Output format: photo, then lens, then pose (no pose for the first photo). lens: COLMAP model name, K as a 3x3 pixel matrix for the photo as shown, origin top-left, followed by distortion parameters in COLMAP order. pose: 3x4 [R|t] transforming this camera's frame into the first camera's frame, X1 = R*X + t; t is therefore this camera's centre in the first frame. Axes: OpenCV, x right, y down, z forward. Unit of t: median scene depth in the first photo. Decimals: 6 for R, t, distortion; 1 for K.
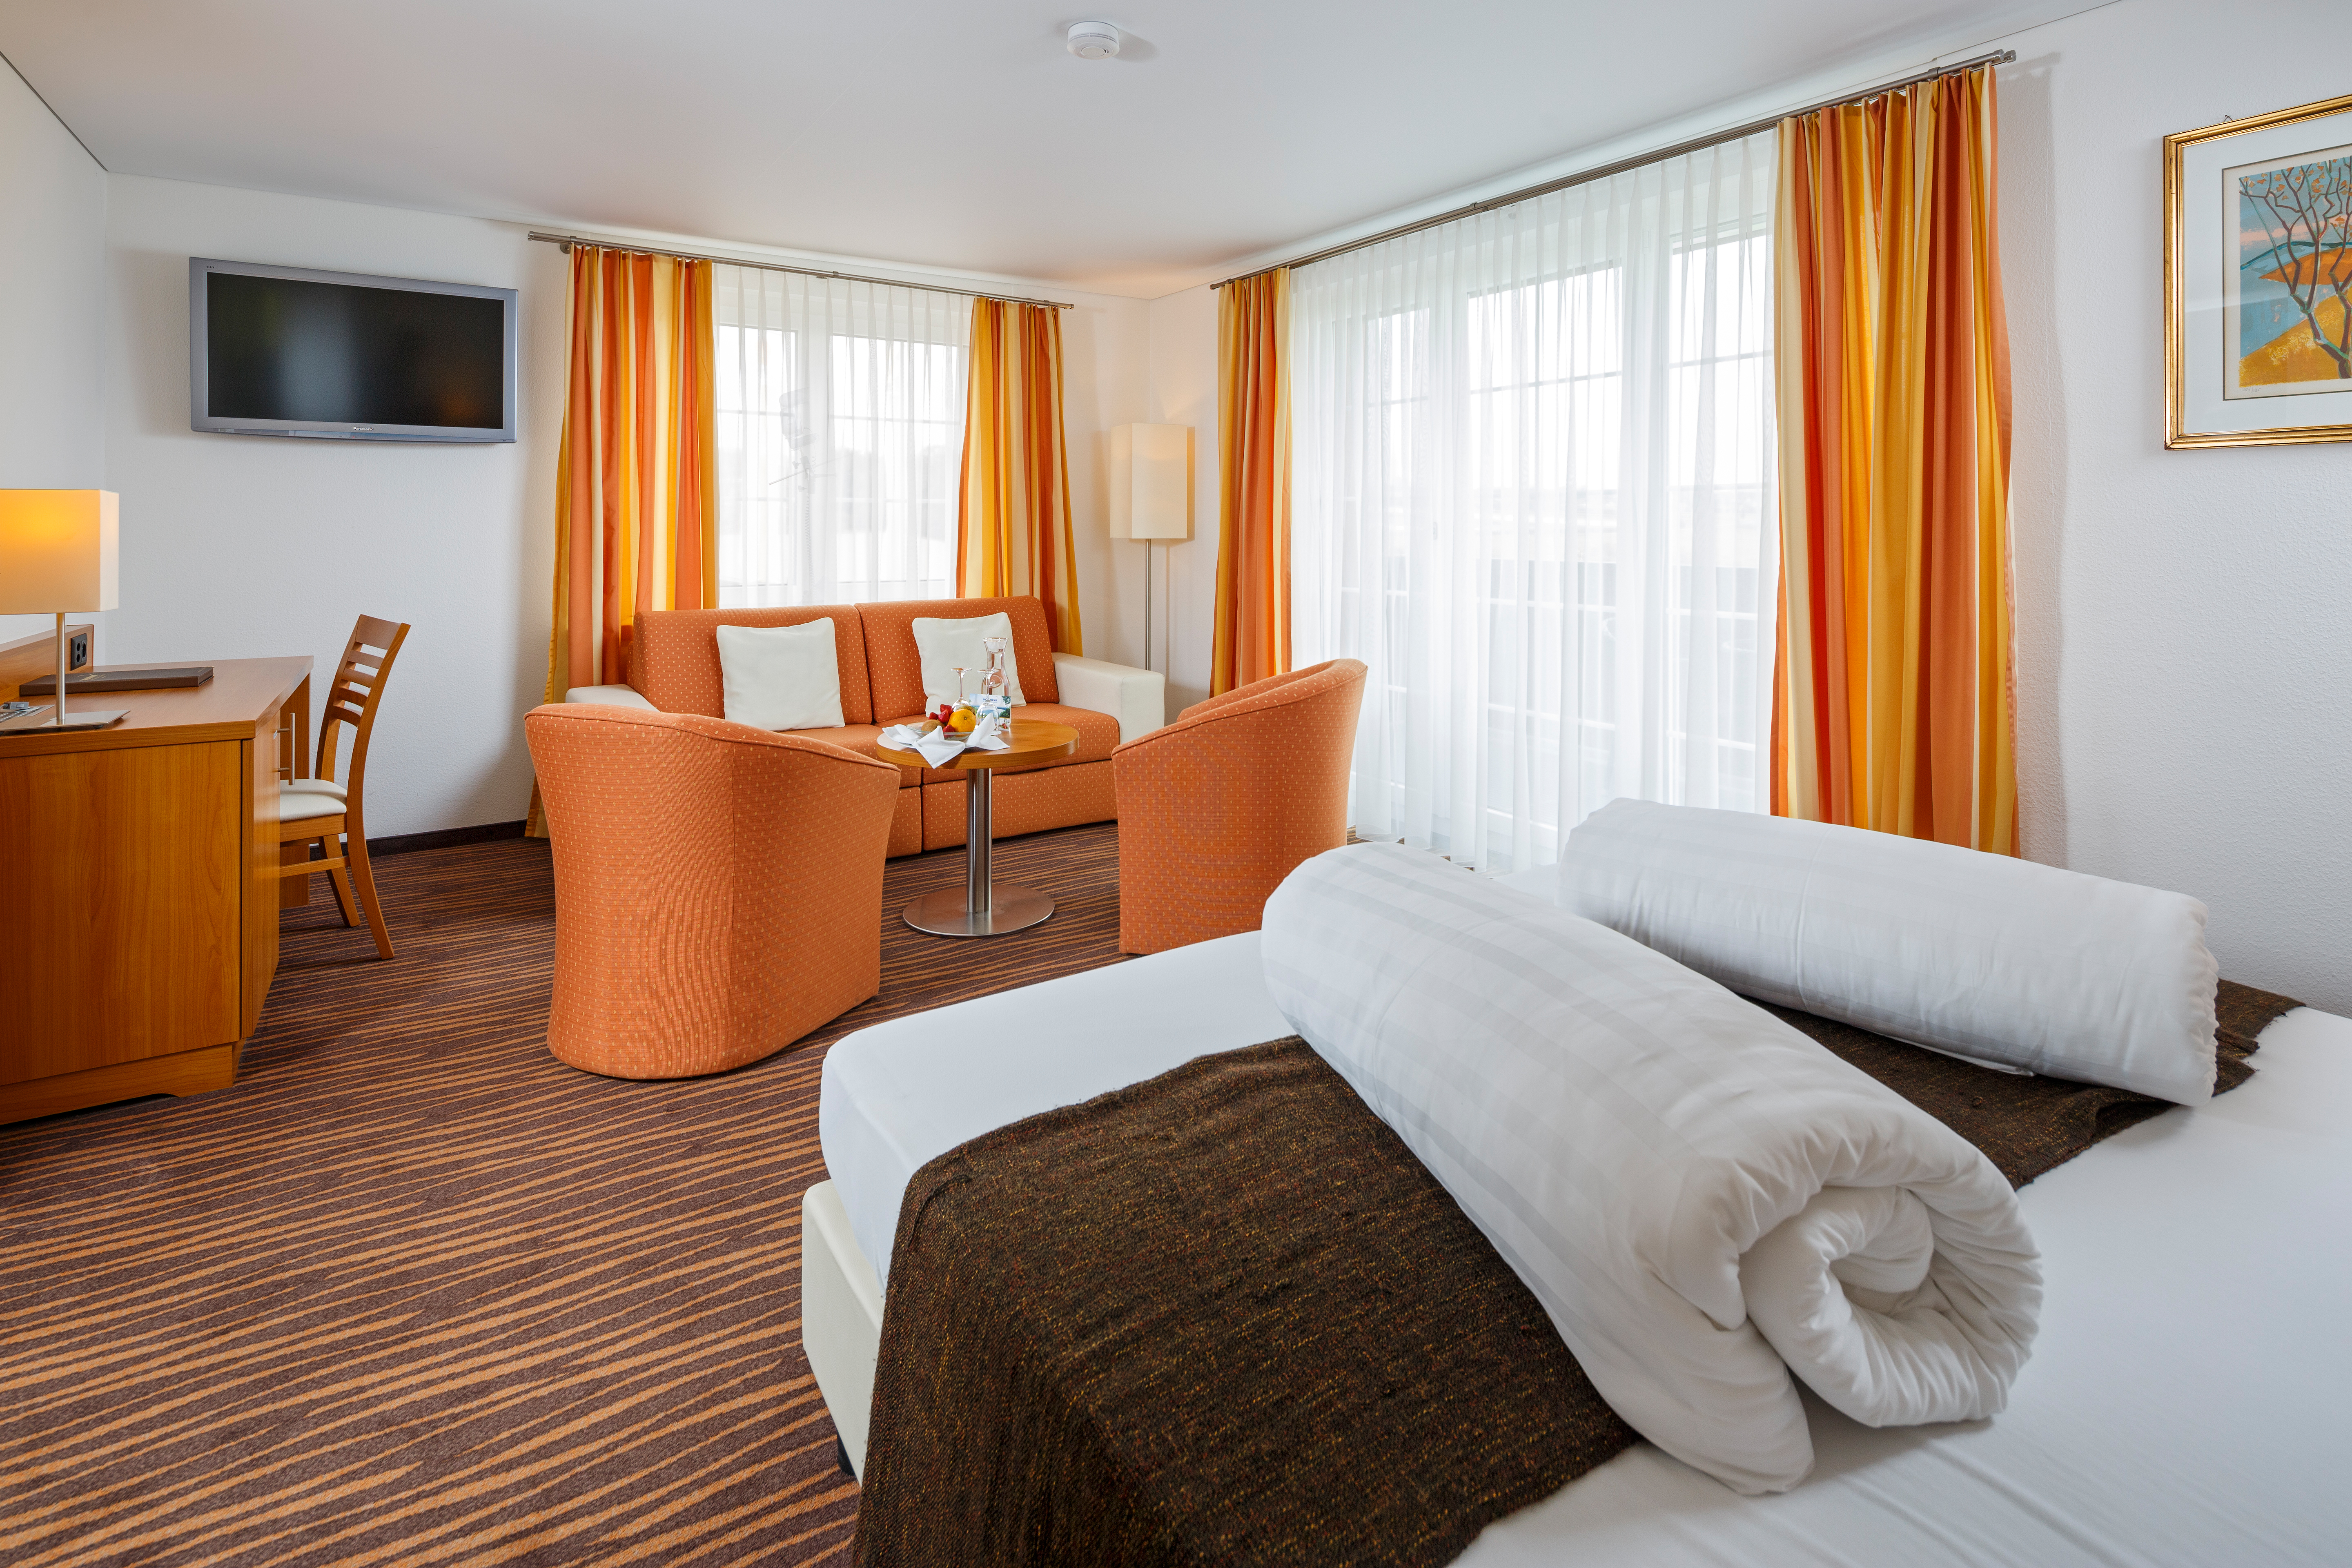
lens RADIAL K [[1198.8, 0, 1165.1], [0, 1198.8, 705.3], [0, 0, 1]] dist [0.029104, -0.000280]
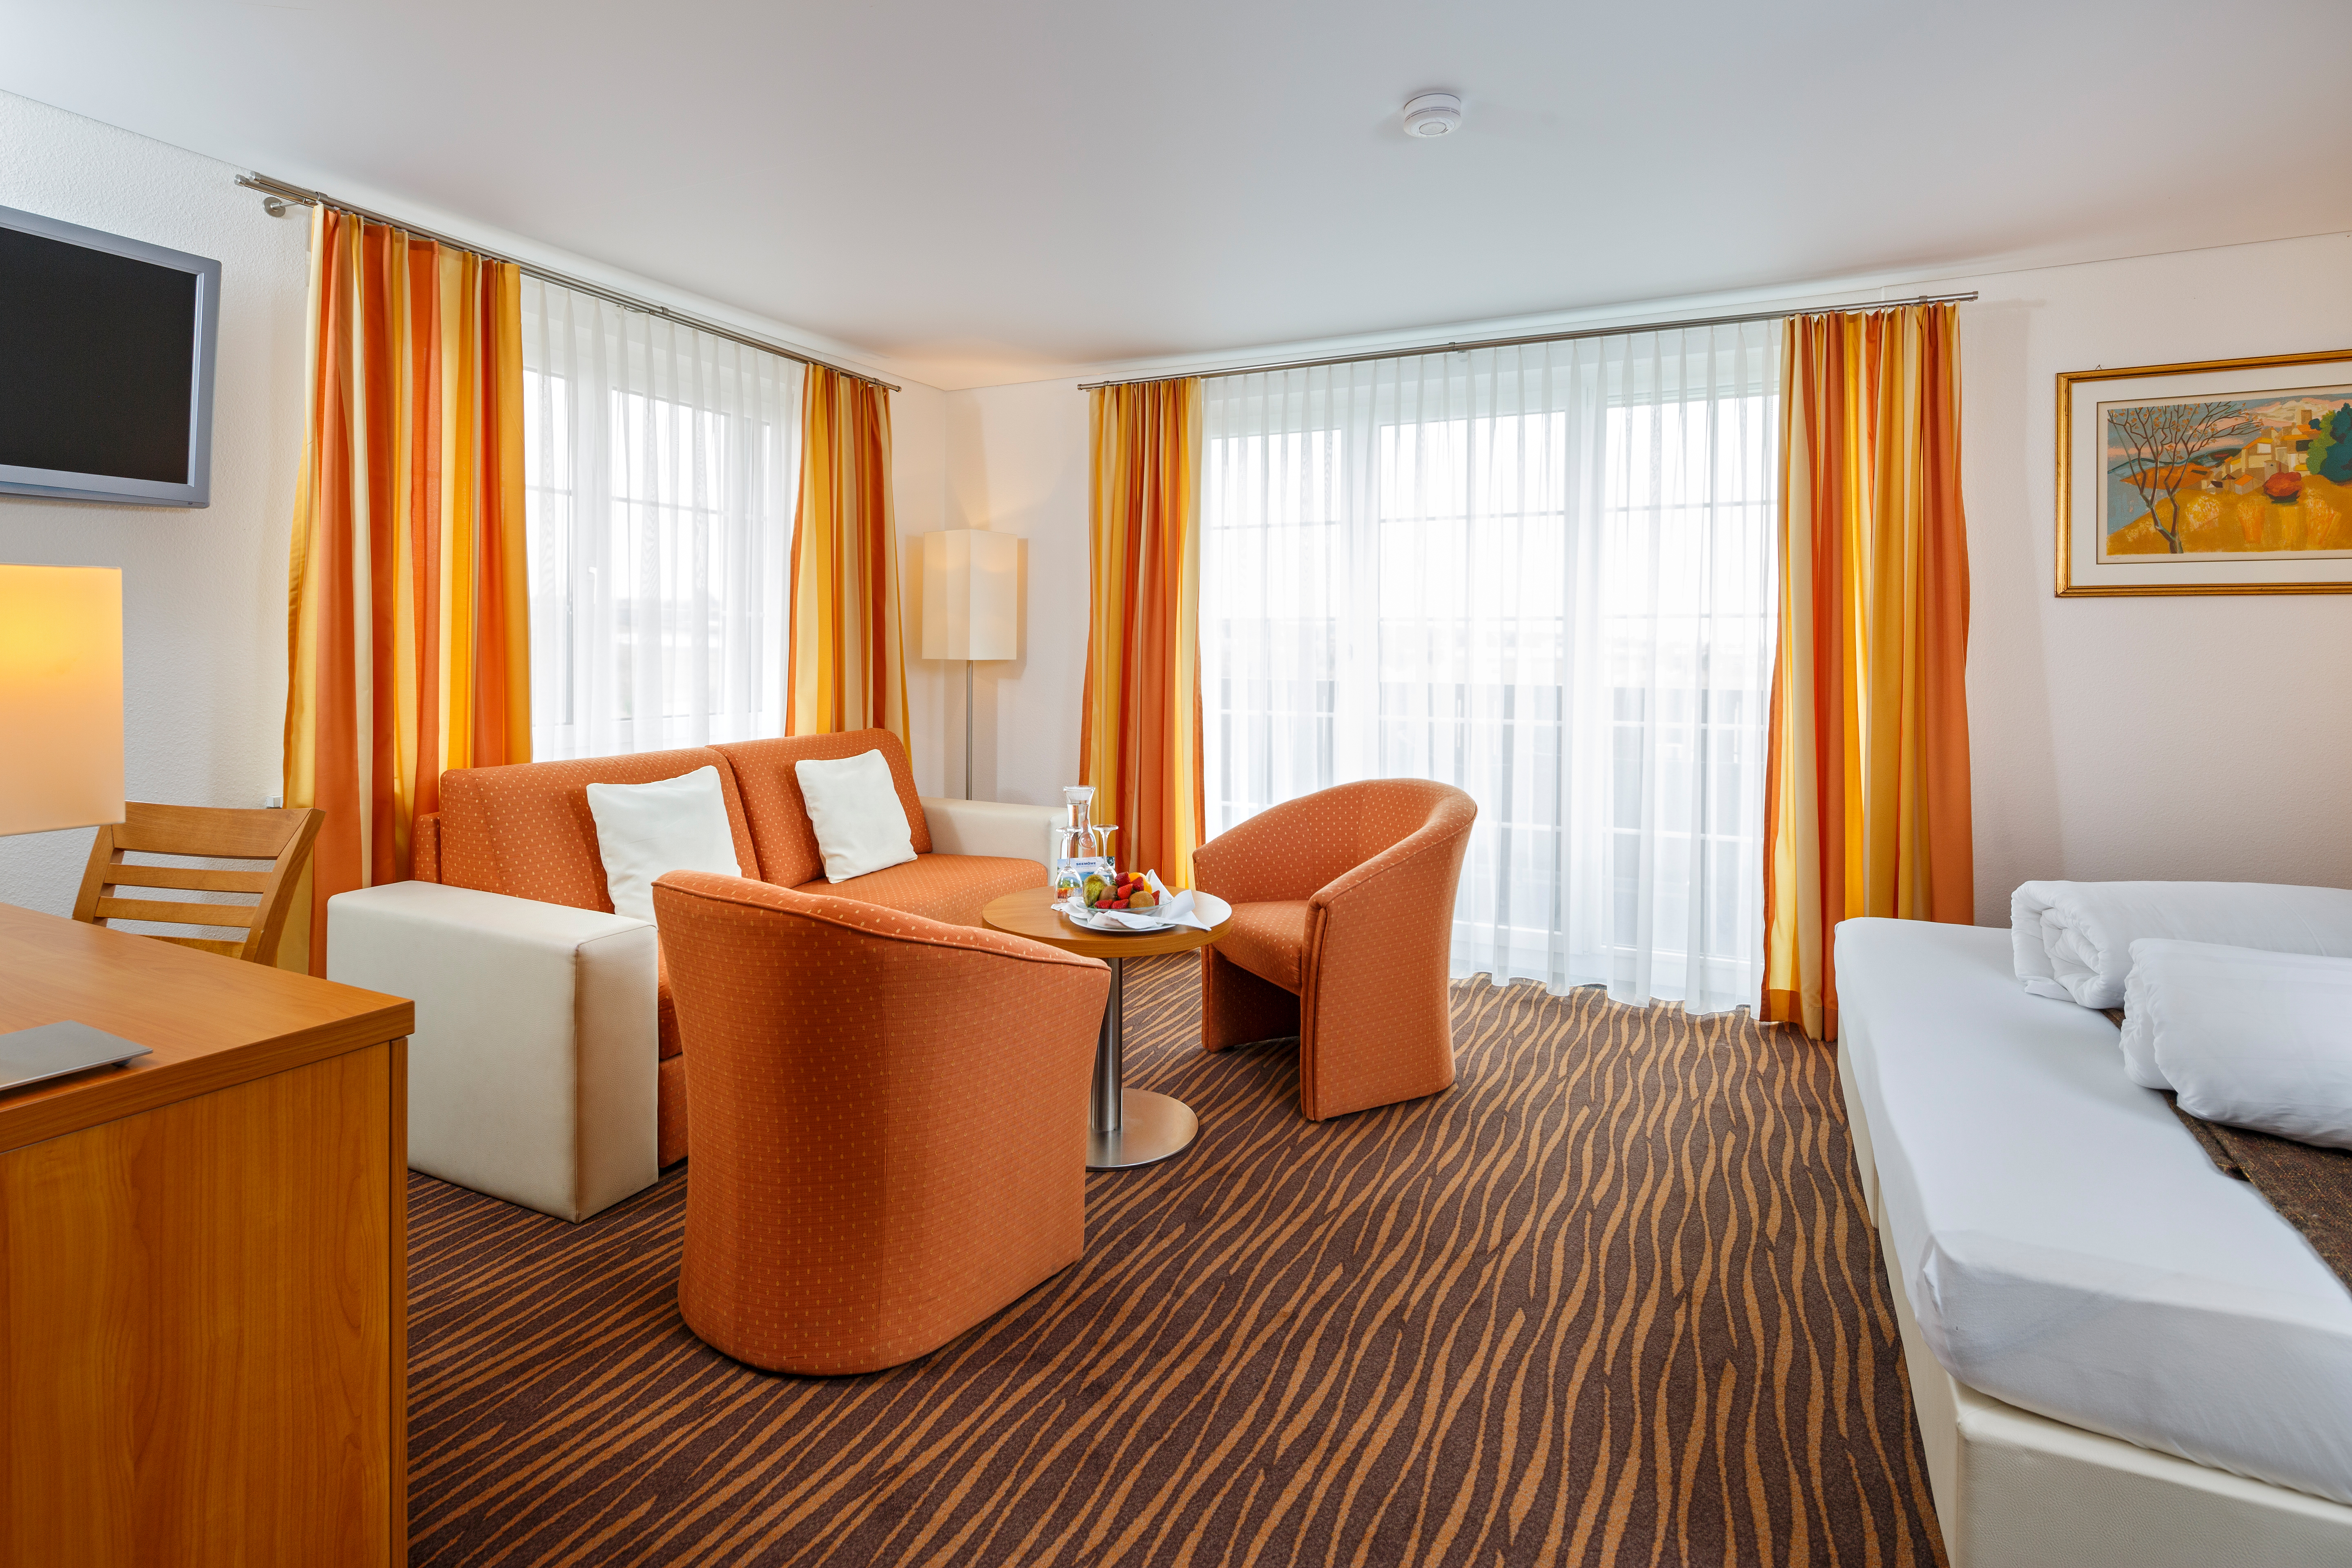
lens RADIAL K [[1198.8, 0, 1196.7], [0, 1198.8, 801.5], [0, 0, 1]] dist [0.029104, -0.000280]
pose [[0.845502, -0.065382, 0.529954, -0.671555], [0.074141, 0.997237, 0.004745, -0.050457], [-0.528800, 0.035279, 0.848013, 0.312386]]
